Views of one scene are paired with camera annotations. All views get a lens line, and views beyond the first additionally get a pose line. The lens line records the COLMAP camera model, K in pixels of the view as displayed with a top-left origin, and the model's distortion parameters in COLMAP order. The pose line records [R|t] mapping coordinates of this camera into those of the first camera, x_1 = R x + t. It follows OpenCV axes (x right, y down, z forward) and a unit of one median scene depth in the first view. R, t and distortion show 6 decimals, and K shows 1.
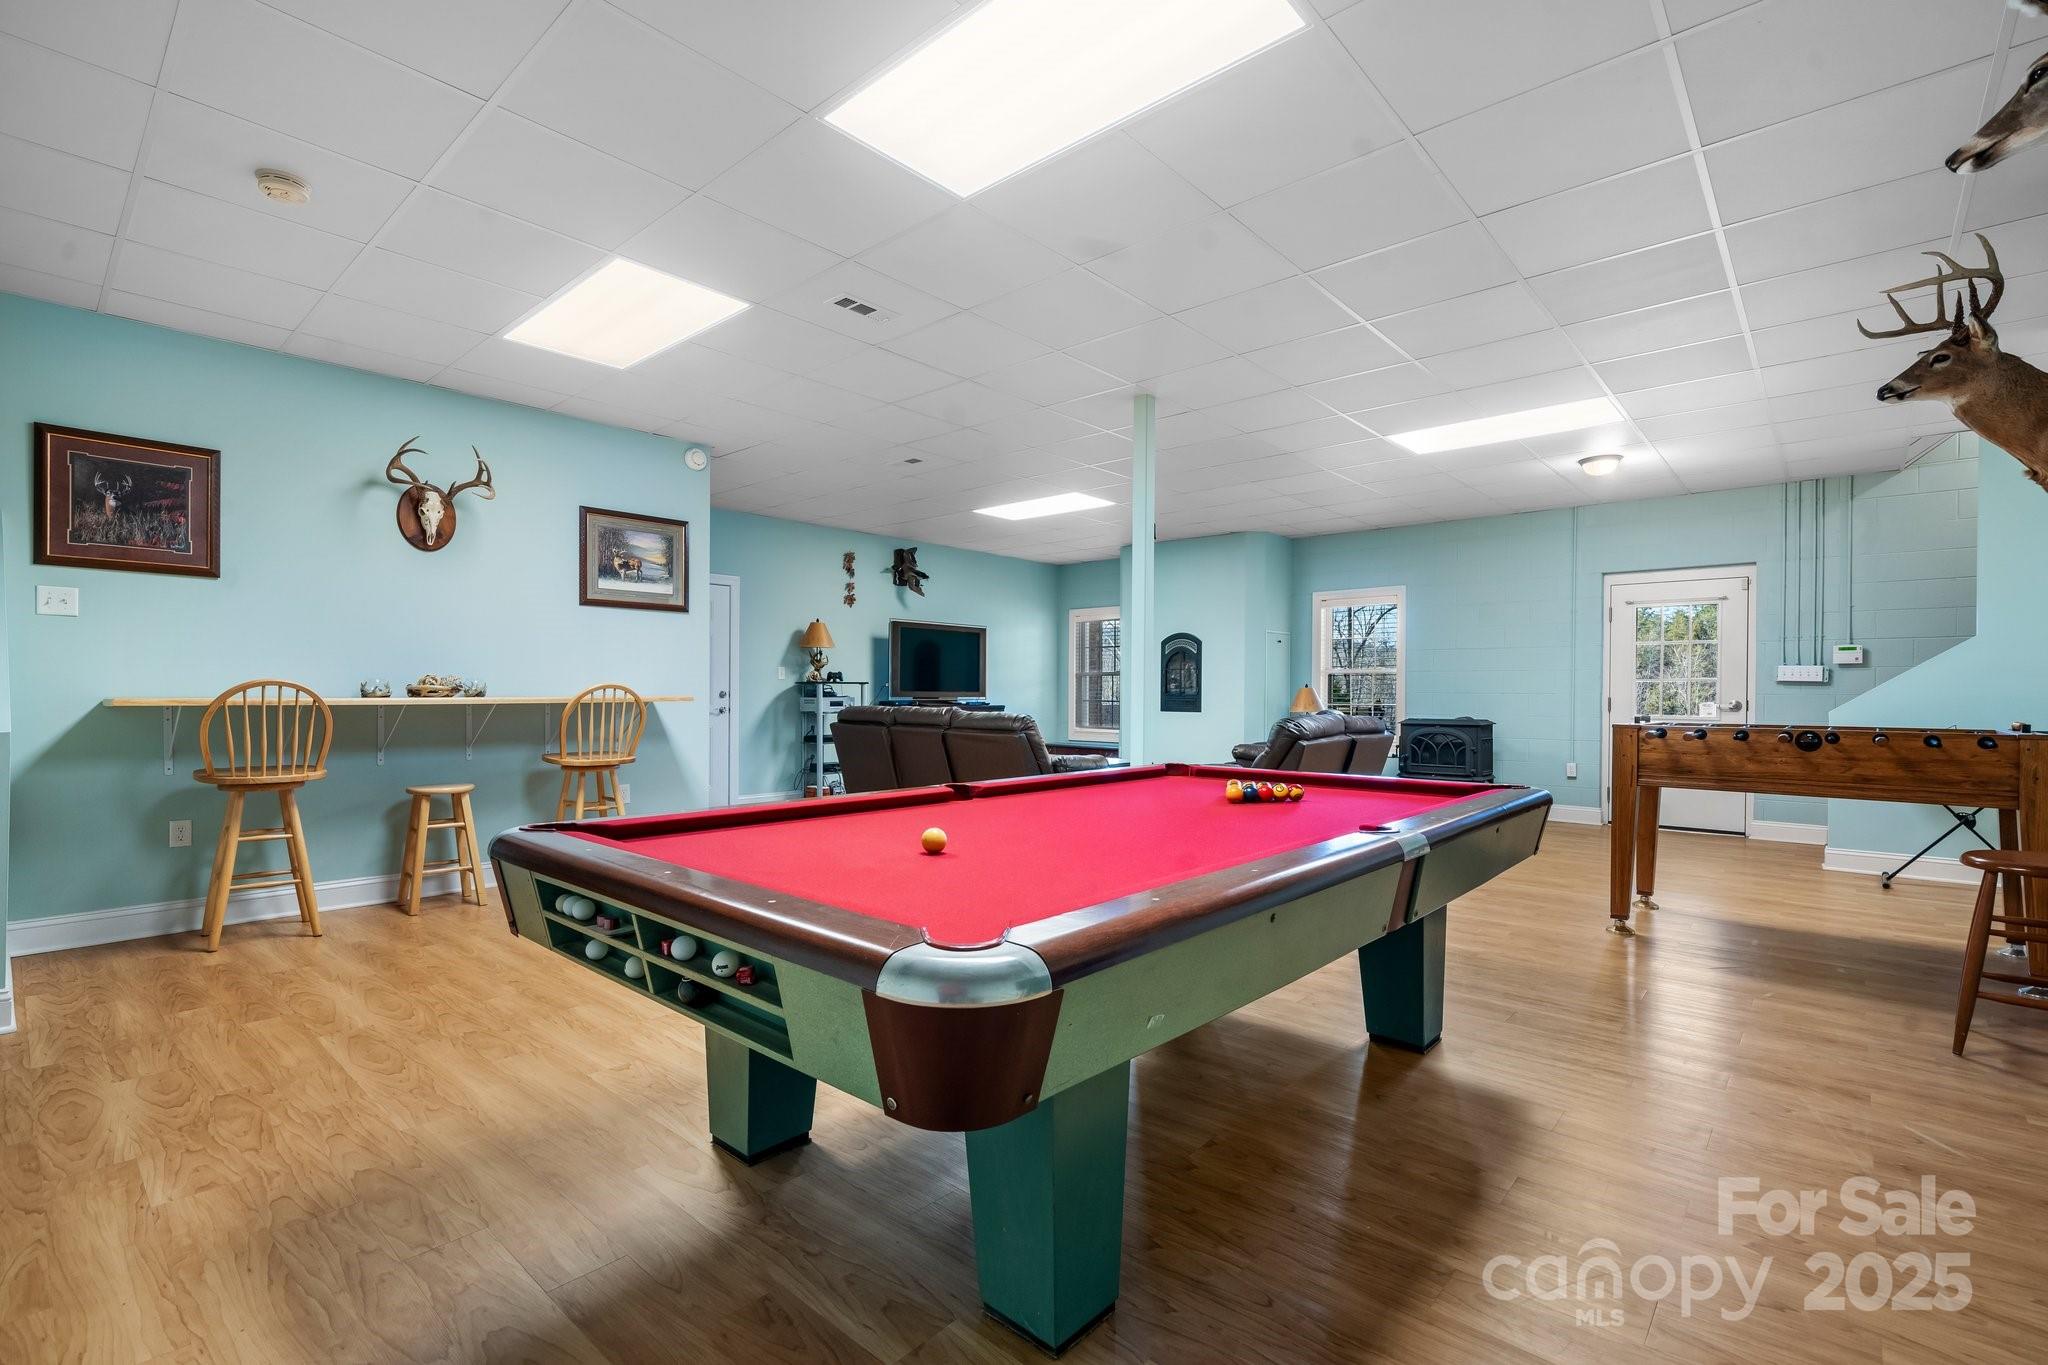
lens RADIAL K [[926.5, 0, 1014.5], [0, 926.5, 687.5], [0, 0, 1]] dist [0.002022, -0.000109]
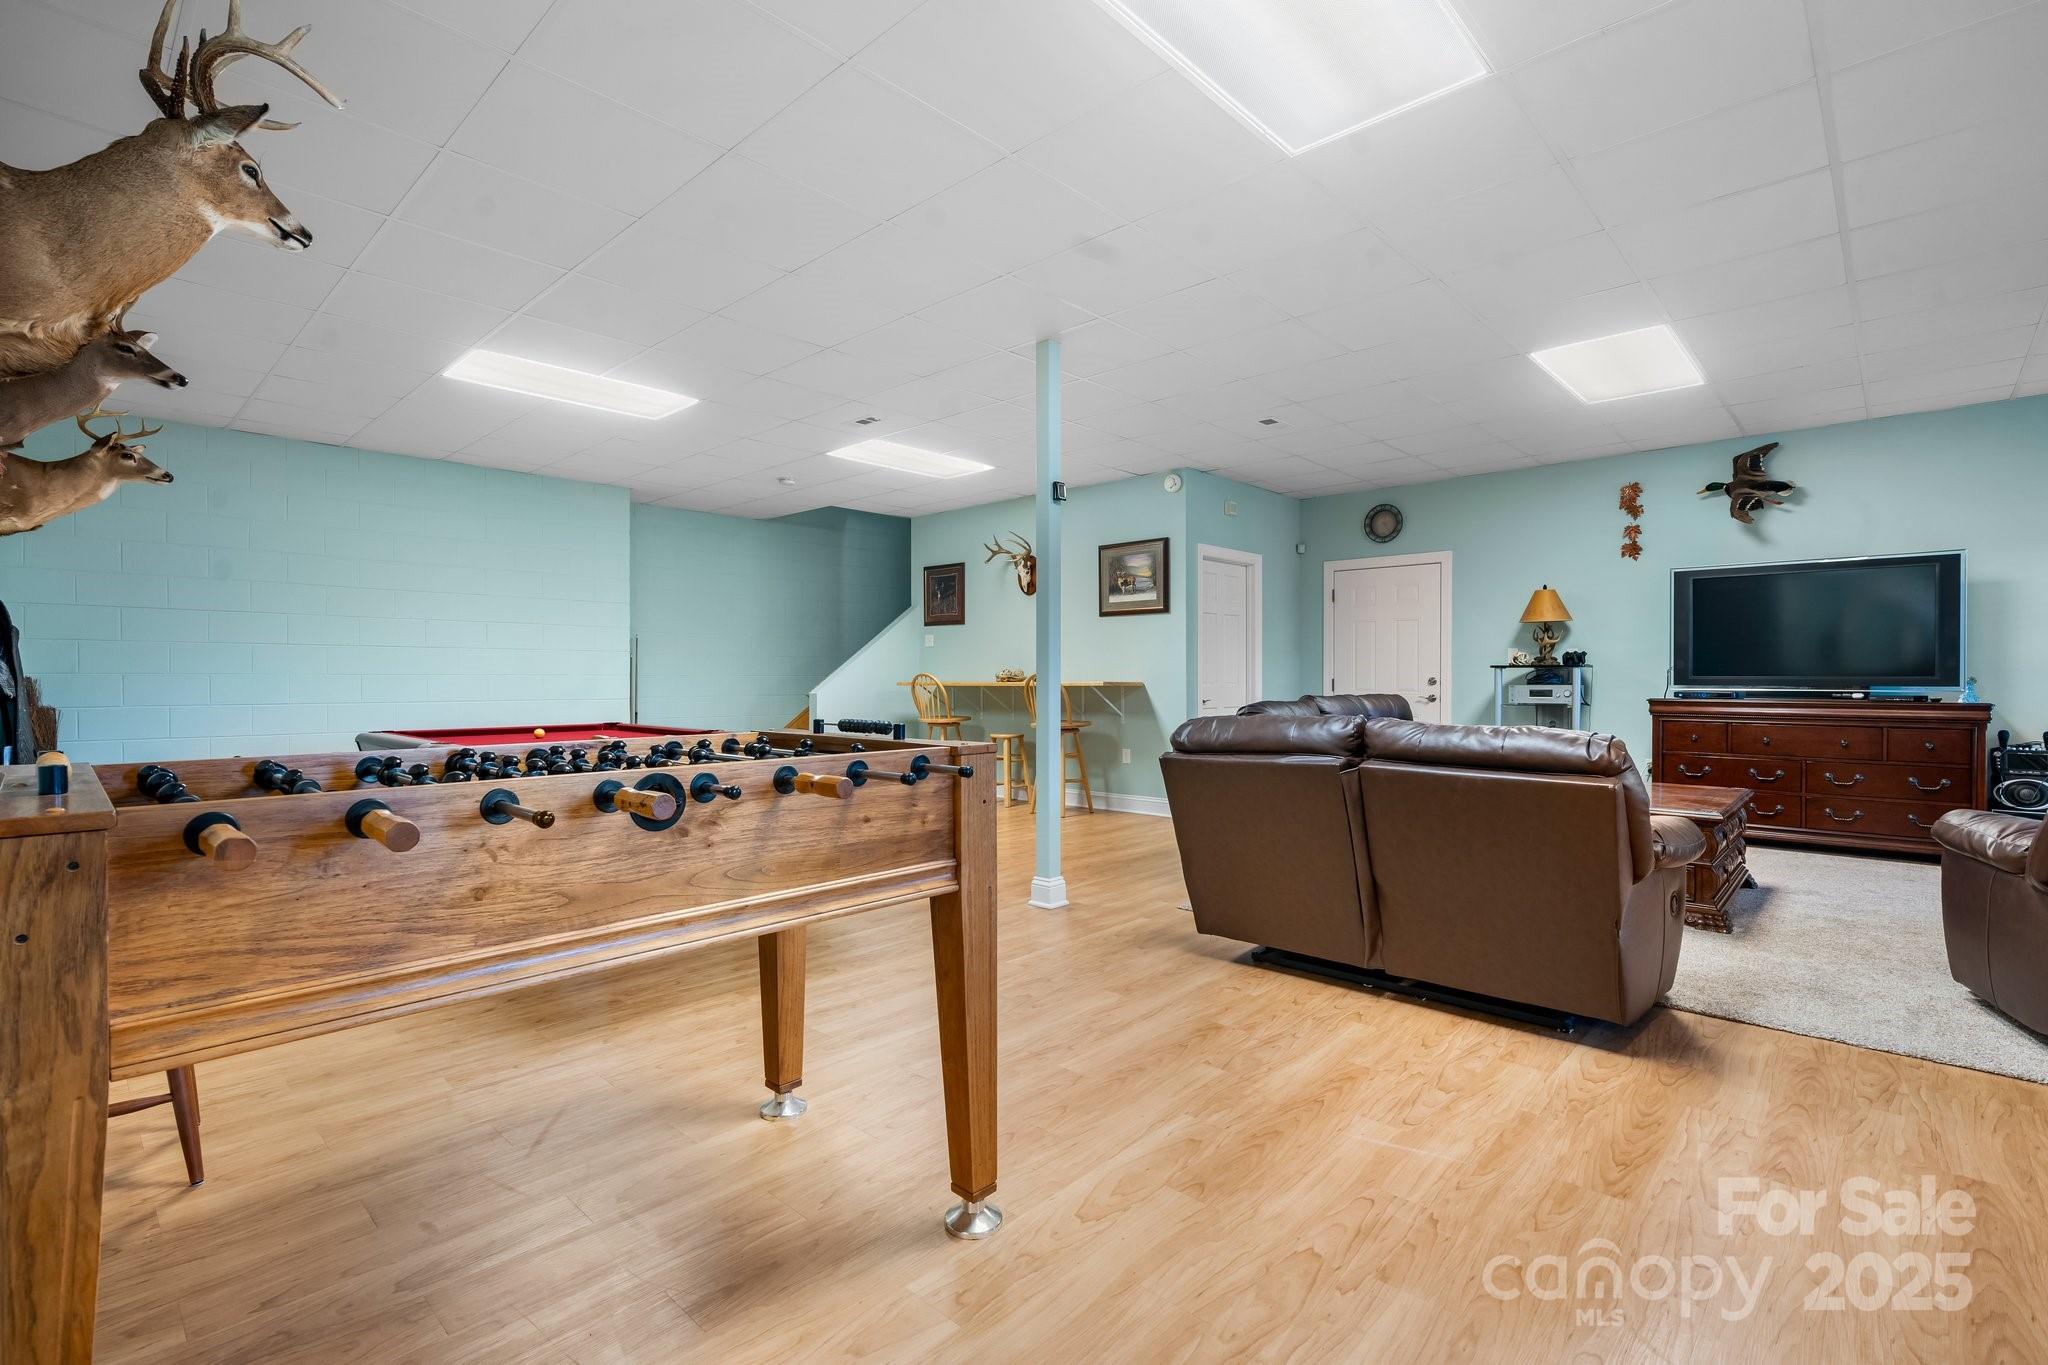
lens RADIAL K [[926.5, 0, 1005.0], [0, 926.5, 678.7], [0, 0, 1]] dist [0.002022, -0.000109]
pose [[-0.031686, -0.001533, -0.999497, 0.535636], [0.005619, 0.999983, -0.001712, 0.003463], [0.999482, -0.005671, -0.031677, 0.516415]]
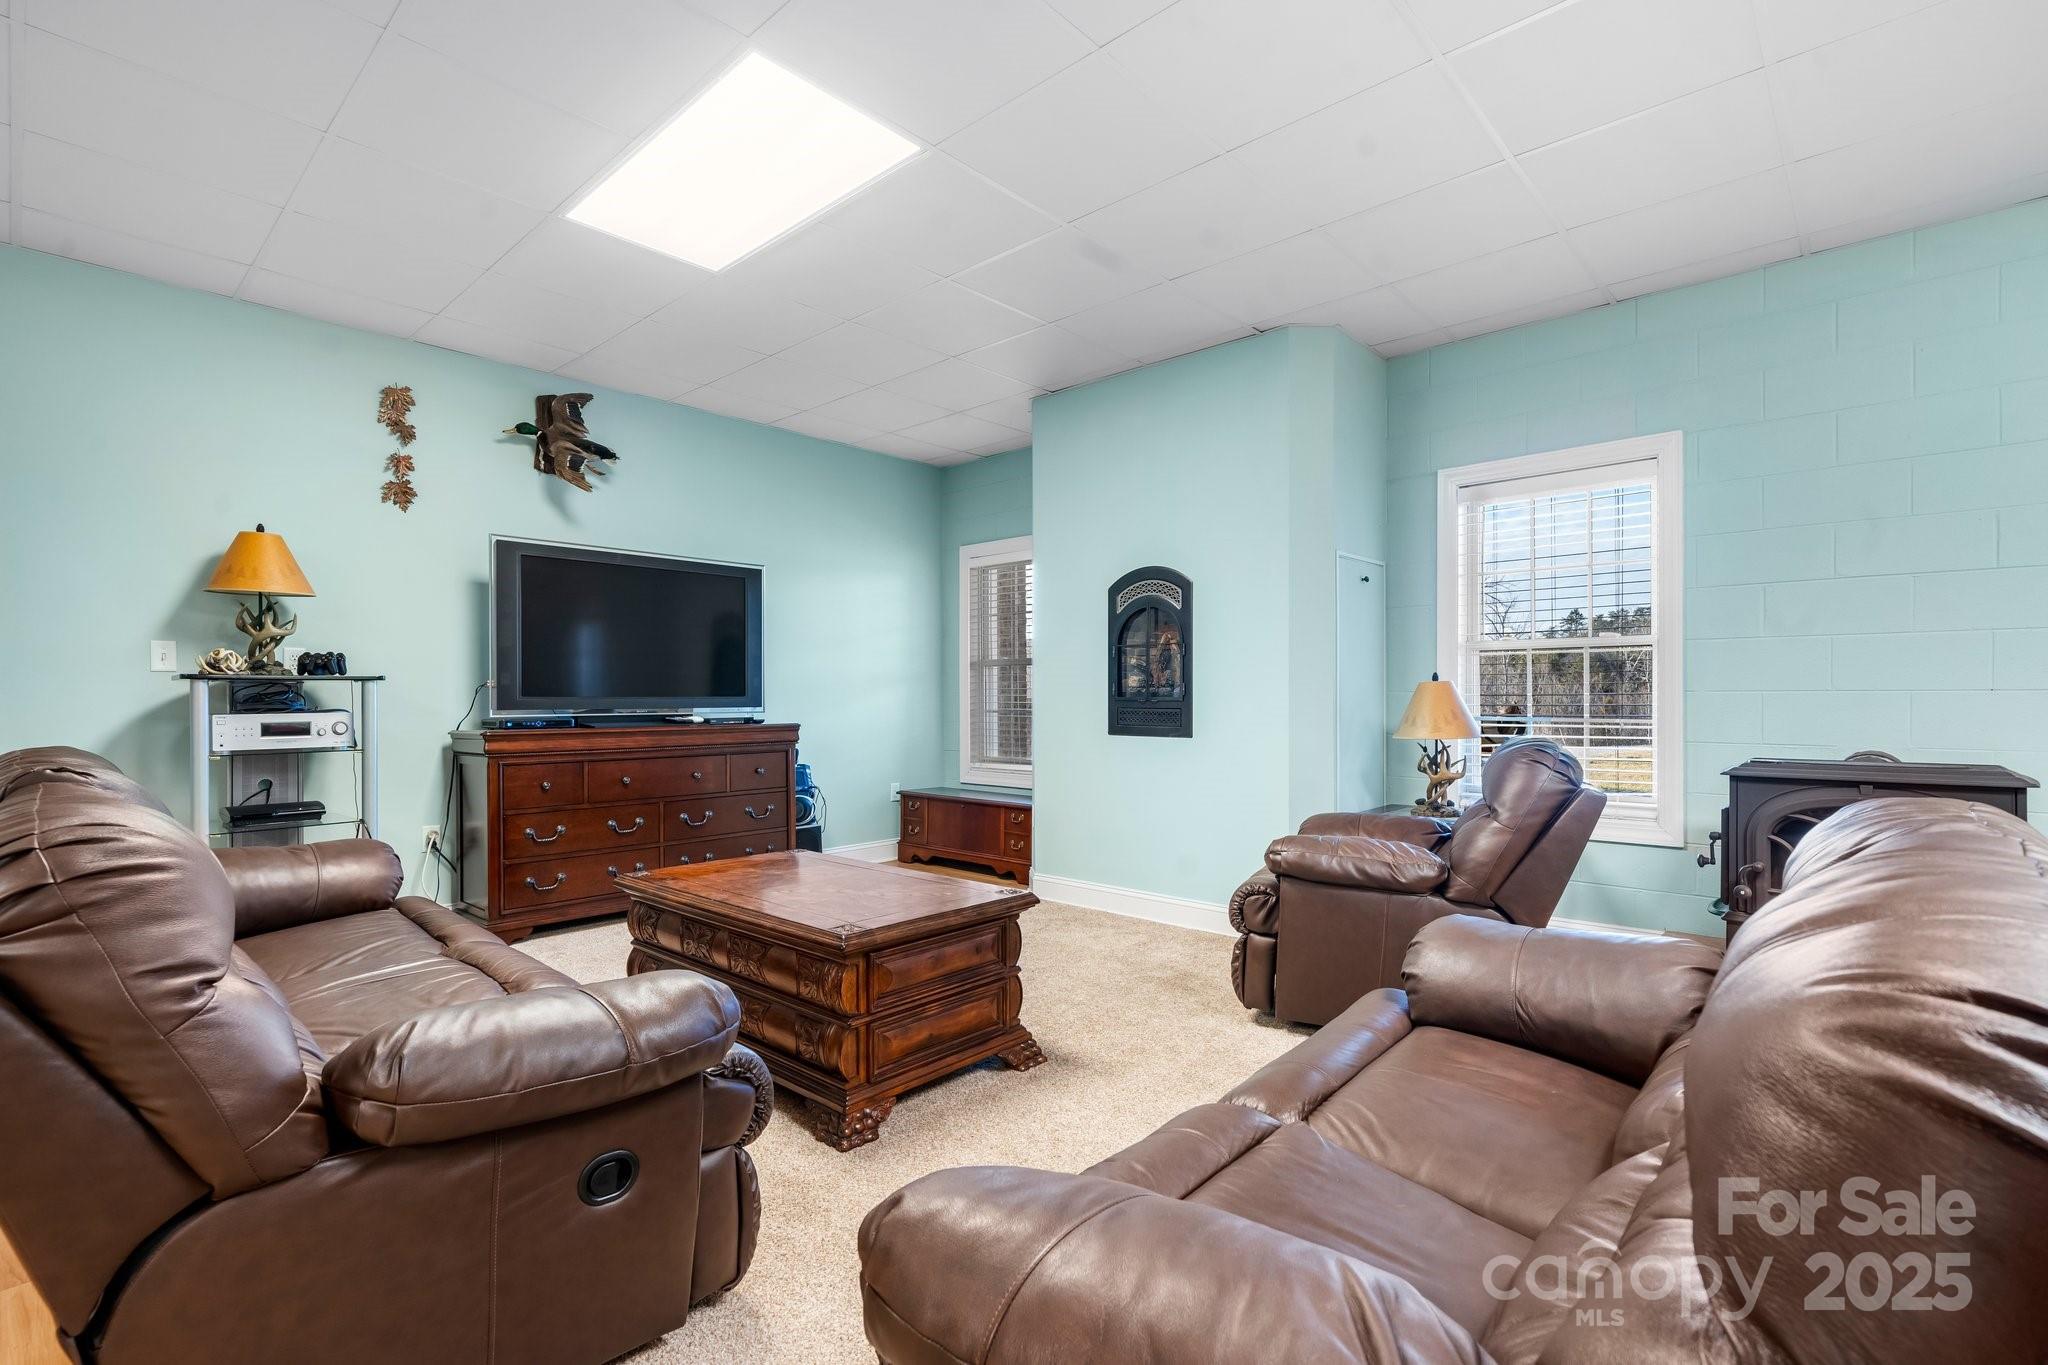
lens RADIAL K [[926.5, 0, 1015.5], [0, 926.5, 687.9], [0, 0, 1]] dist [0.002022, -0.000109]
pose [[0.999756, -0.008197, -0.020500, 0.123000], [0.008113, 0.999958, -0.004188, 0.003321], [0.020534, 0.004021, 0.999781, 0.538691]]
